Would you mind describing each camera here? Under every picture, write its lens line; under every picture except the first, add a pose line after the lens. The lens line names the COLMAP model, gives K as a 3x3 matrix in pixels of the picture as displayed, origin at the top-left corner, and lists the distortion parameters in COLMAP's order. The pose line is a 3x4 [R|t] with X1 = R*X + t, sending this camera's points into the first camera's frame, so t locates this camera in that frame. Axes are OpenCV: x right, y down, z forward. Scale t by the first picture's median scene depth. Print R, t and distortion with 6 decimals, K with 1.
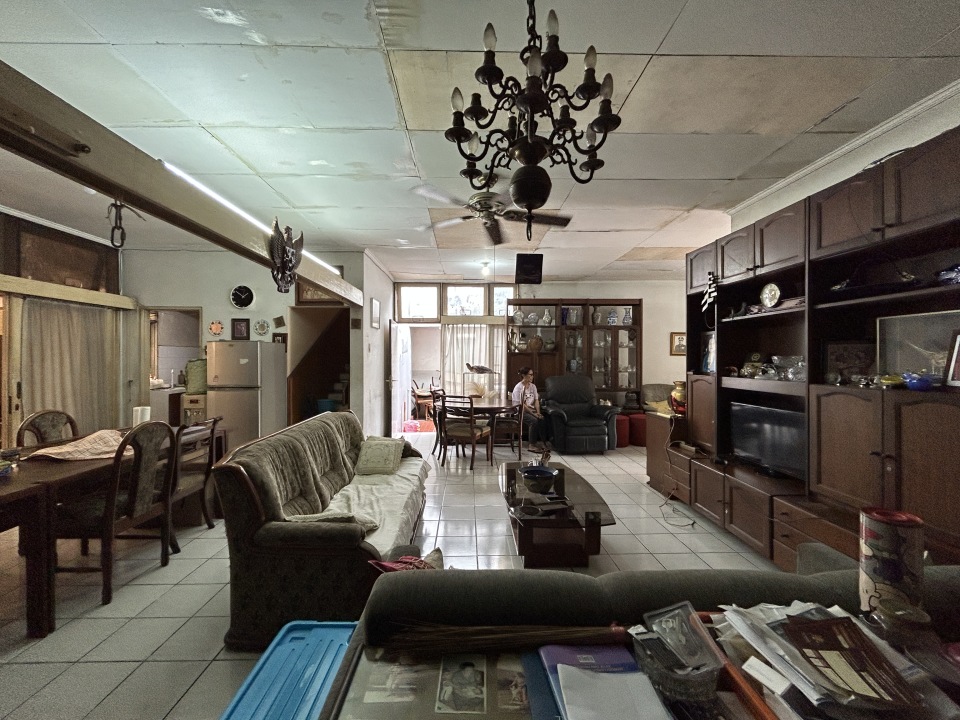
lens RADIAL K [[391.0, 0, 477.7], [0, 391.0, 359.0], [0, 0, 1]] dist [0.000046, 0.000988]
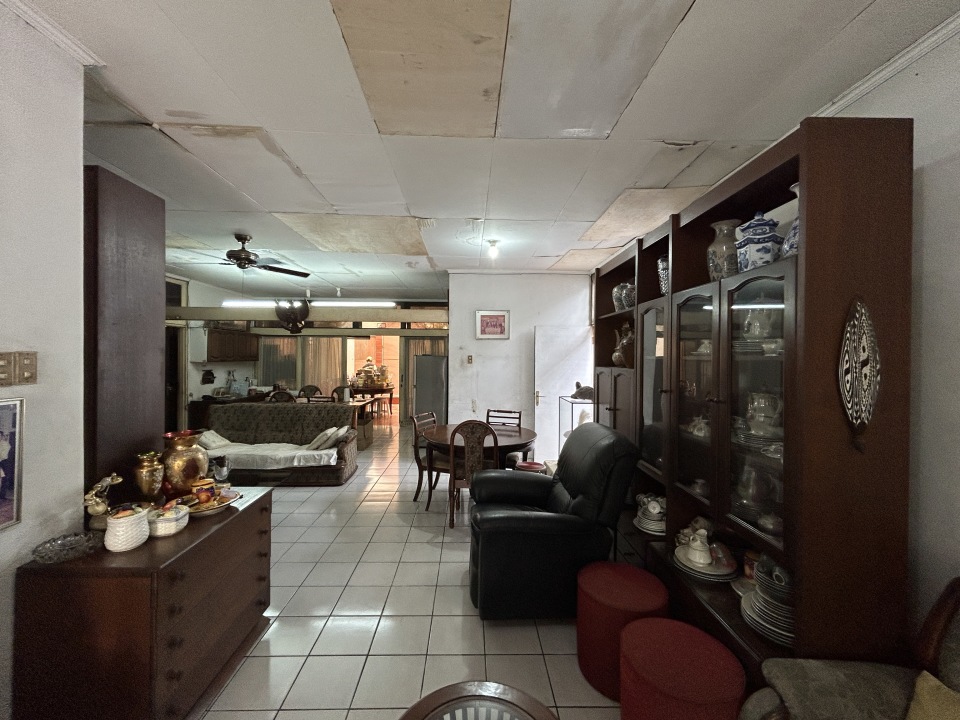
lens RADIAL K [[391.0, 0, 477.7], [0, 391.0, 359.0], [0, 0, 1]] dist [0.000046, 0.000988]
pose [[0.008098, 0.003356, -0.999962, 1.154034], [-0.014919, 0.999883, 0.003235, -0.049598], [0.999856, 0.014892, 0.008148, 1.508712]]
